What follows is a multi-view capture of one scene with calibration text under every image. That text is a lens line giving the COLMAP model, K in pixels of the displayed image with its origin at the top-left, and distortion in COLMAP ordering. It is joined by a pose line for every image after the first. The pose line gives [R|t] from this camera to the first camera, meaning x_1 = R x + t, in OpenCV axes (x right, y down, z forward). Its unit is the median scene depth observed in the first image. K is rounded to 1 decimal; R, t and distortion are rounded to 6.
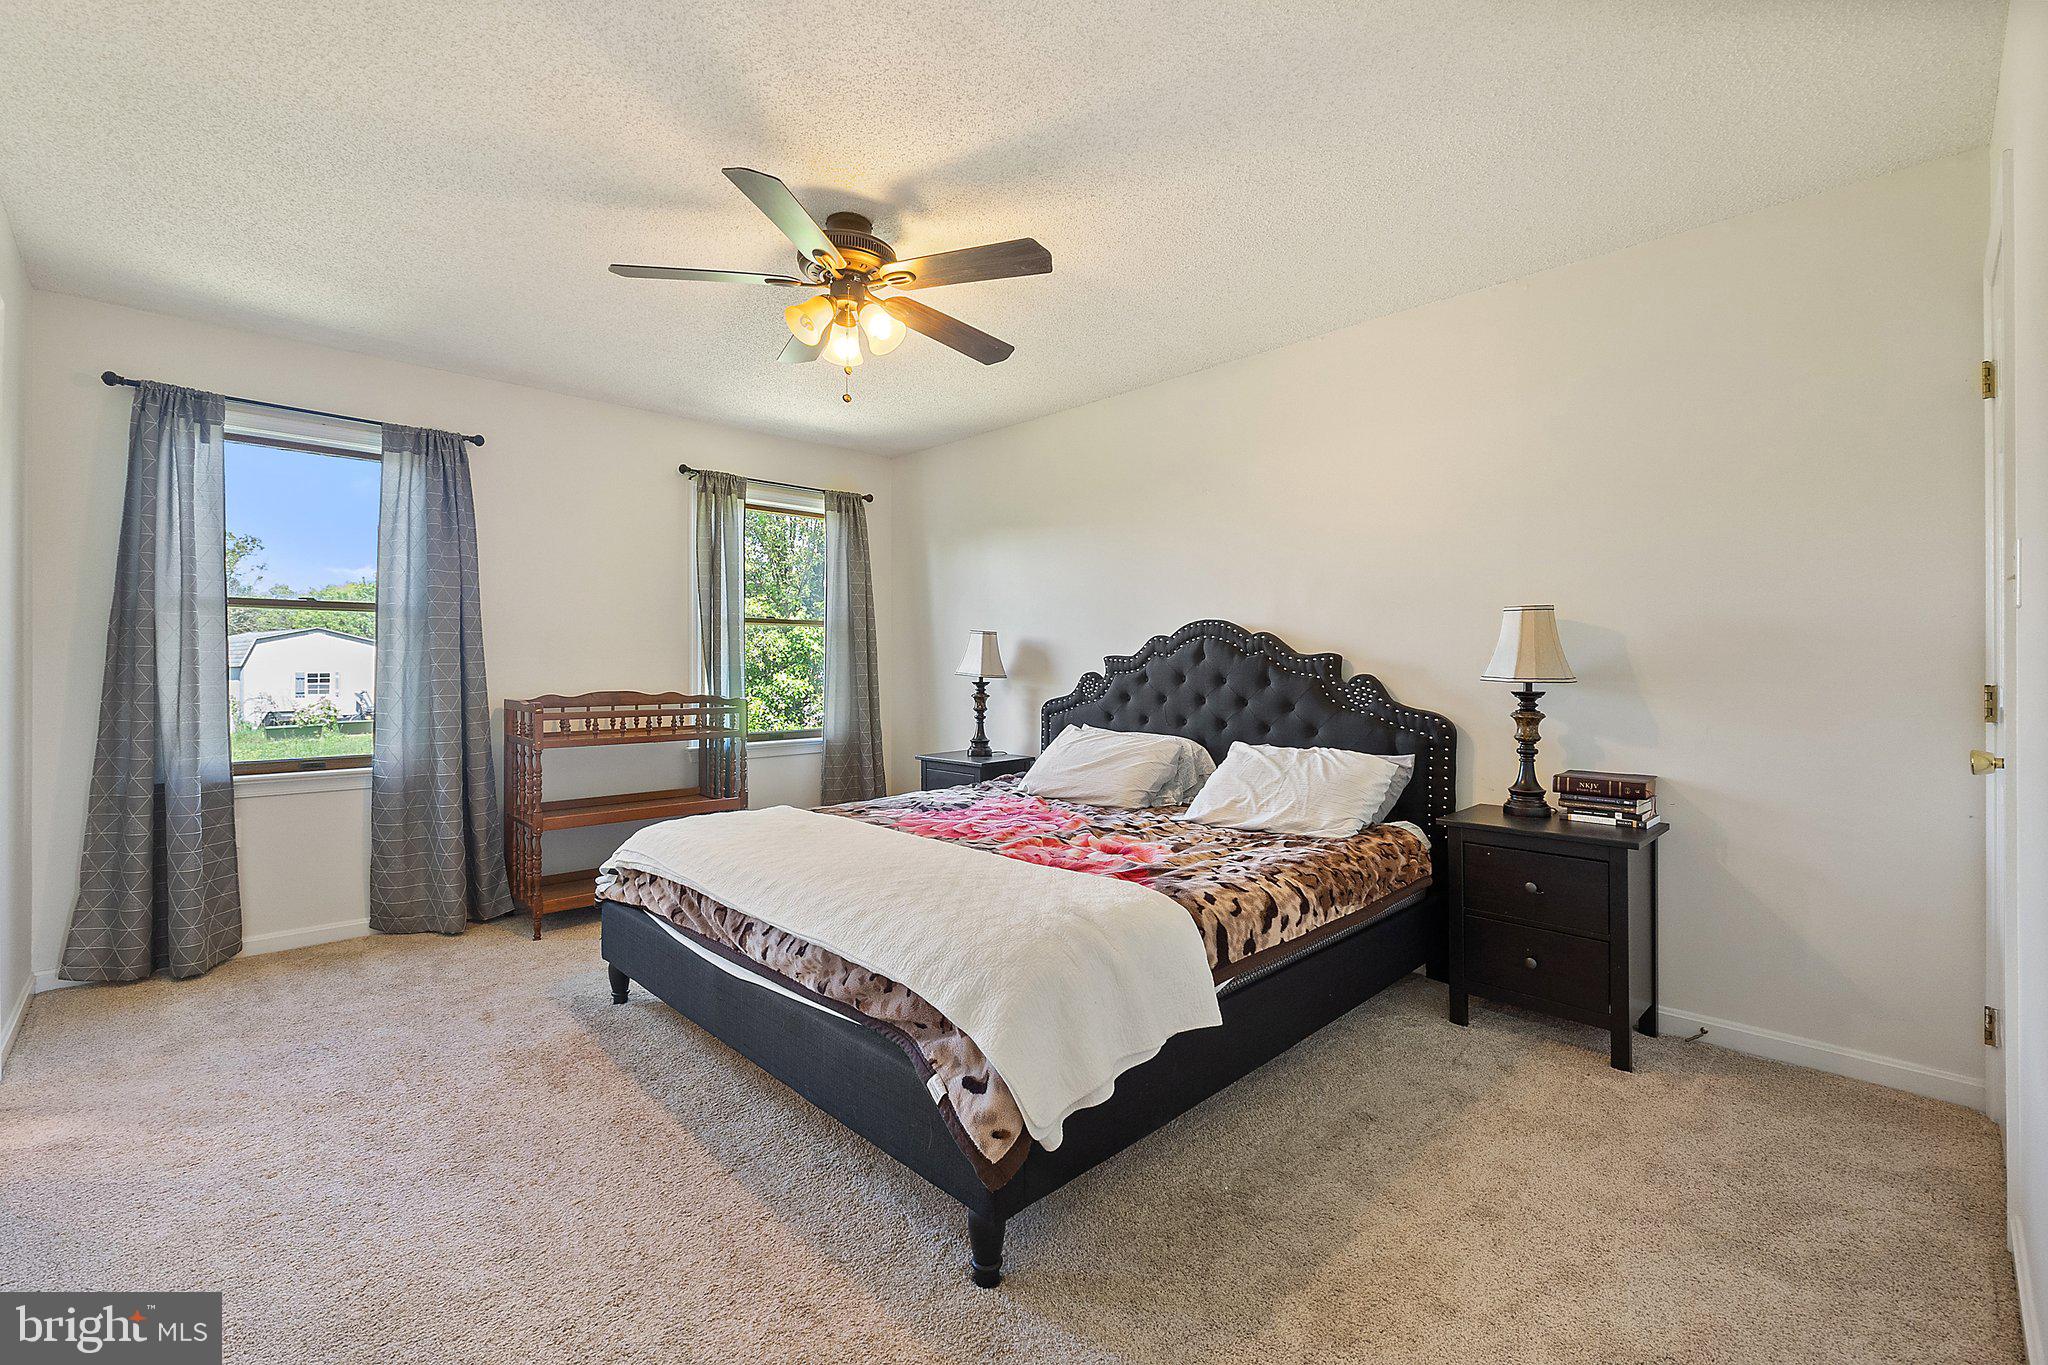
lens RADIAL K [[882.3, 0, 1024.0], [0, 882.3, 682.5], [0, 0, 1]] dist [-0.041677, -0.000007]
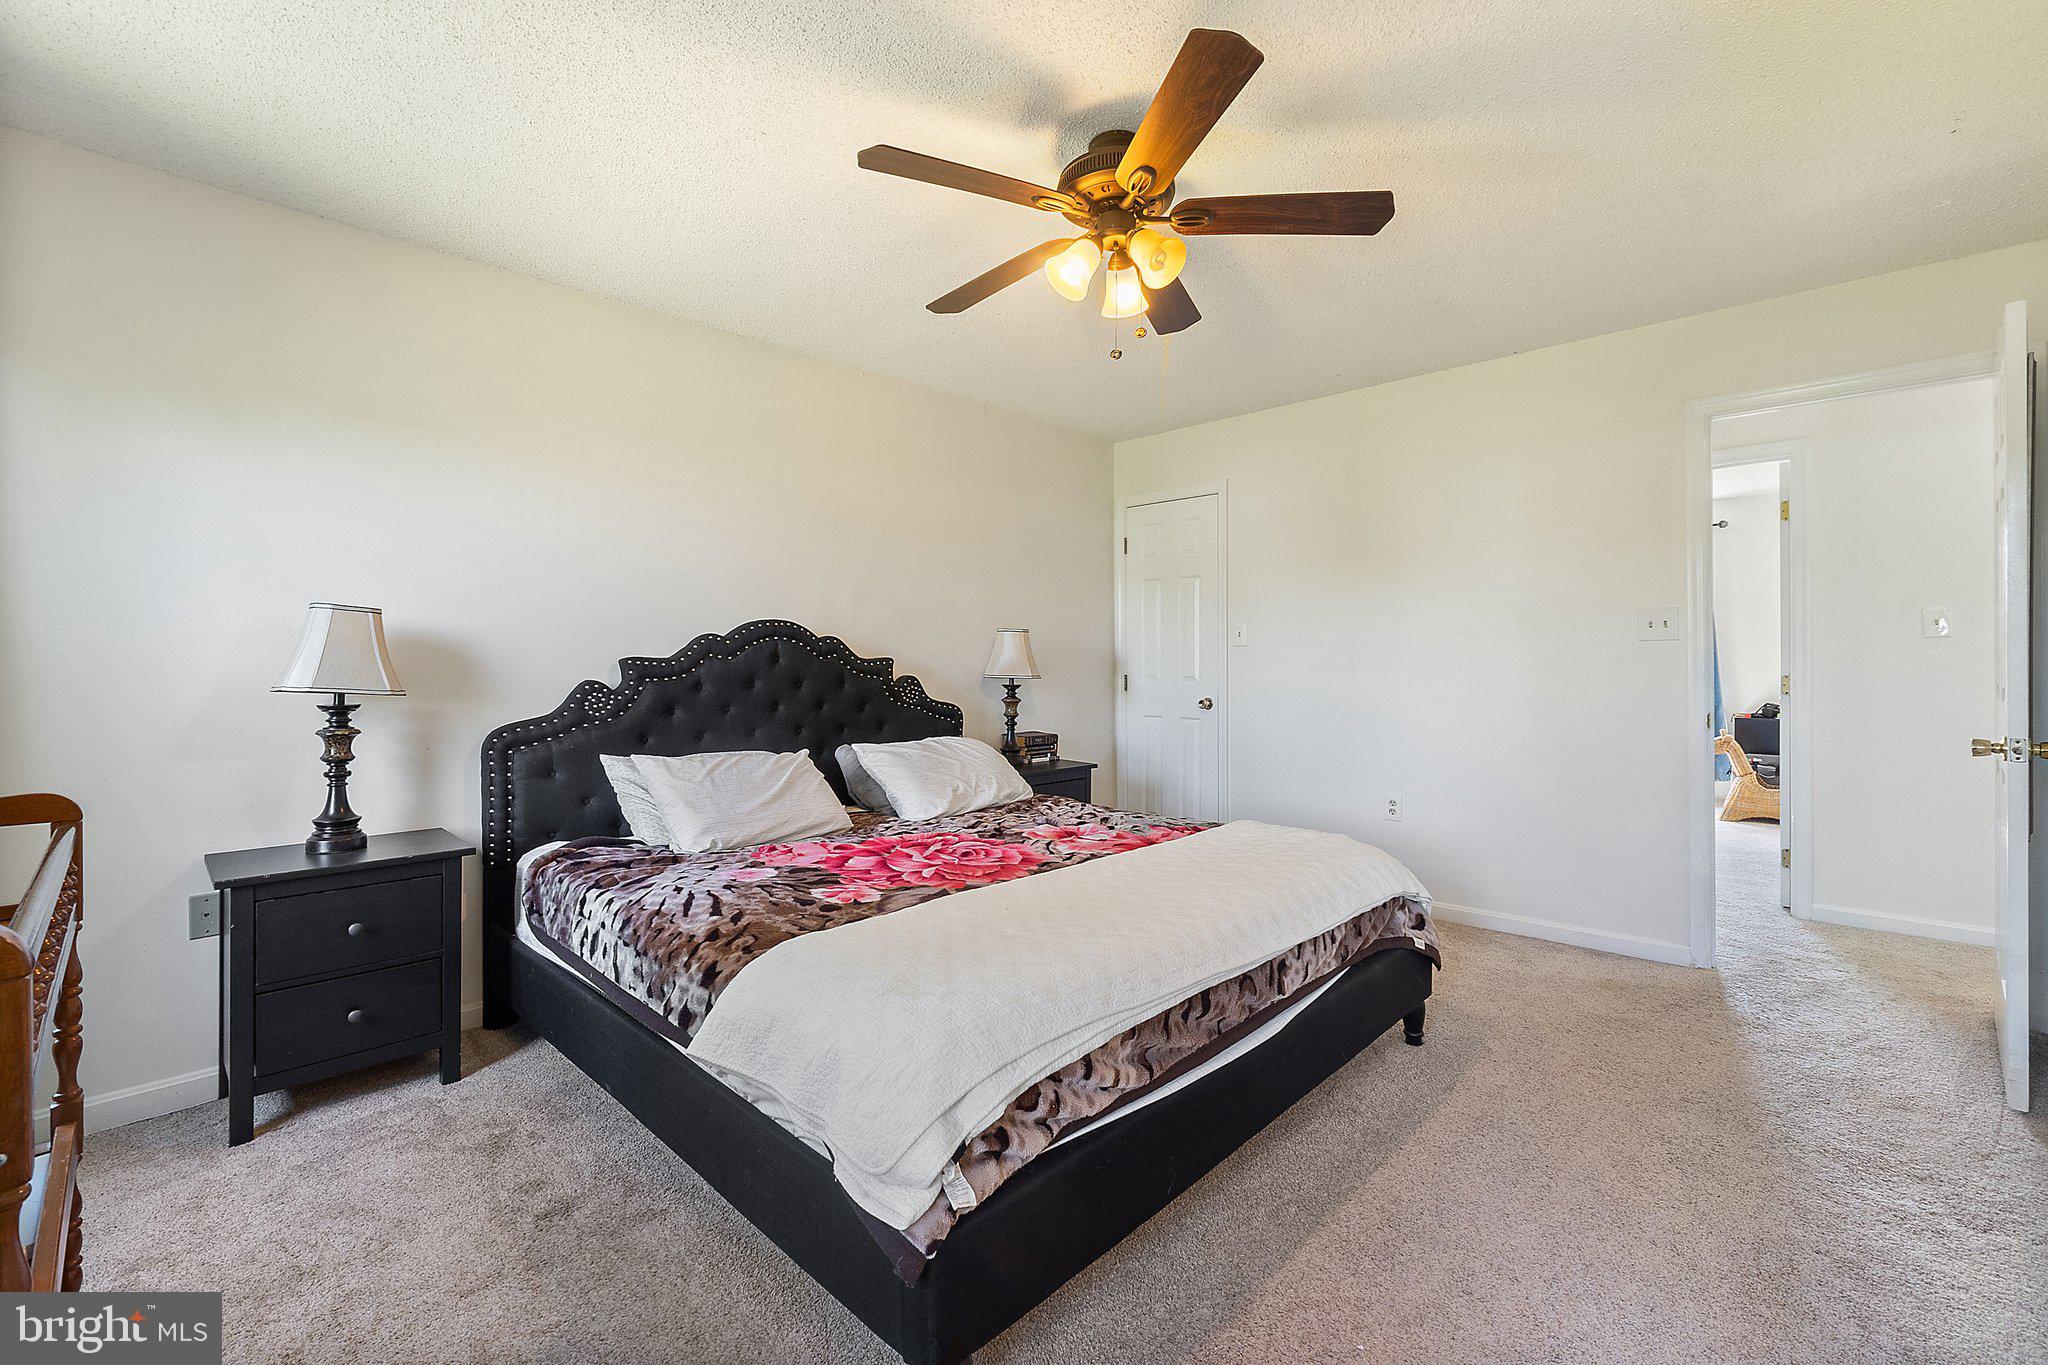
lens RADIAL K [[865.4, 0, 1032.6], [0, 865.4, 662.2], [0, 0, 1]] dist [-0.010574, 0.000172]
pose [[-0.052104, 0.009272, 0.998599, -0.646358], [0.029323, 0.999540, -0.007751, -0.010782], [-0.998211, 0.028878, -0.052351, 0.719840]]
